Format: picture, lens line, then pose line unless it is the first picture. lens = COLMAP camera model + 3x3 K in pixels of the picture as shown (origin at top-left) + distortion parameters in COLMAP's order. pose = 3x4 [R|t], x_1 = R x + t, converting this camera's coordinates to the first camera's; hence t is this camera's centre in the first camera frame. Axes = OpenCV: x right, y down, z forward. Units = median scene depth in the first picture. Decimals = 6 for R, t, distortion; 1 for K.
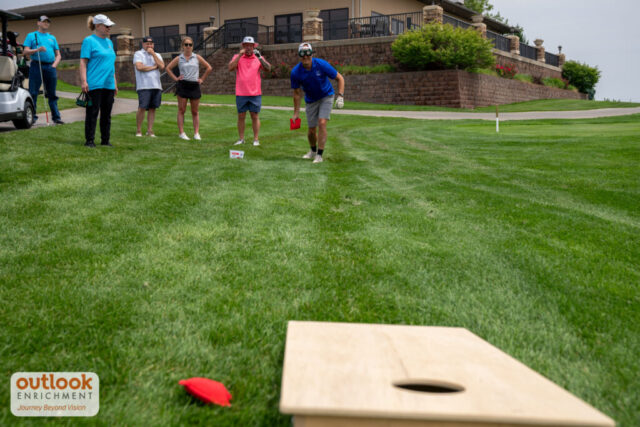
lens RADIAL K [[780.3, 0, 320.1], [0, 780.3, 201.2], [0, 0, 1]] dist [0.009661, 0.073570]
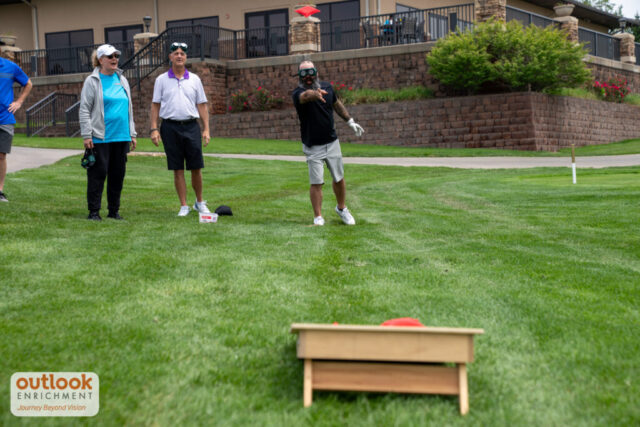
lens RADIAL K [[1364.4, 0, 308.9], [0, 1364.4, 215.0], [0, 0, 1]] dist [0.310908, 0.205598]
pose [[0.999745, -0.020615, -0.009196, 0.001428], [0.019861, 0.996935, -0.075666, 0.016131], [0.010728, 0.075464, 0.997091, -0.132446]]
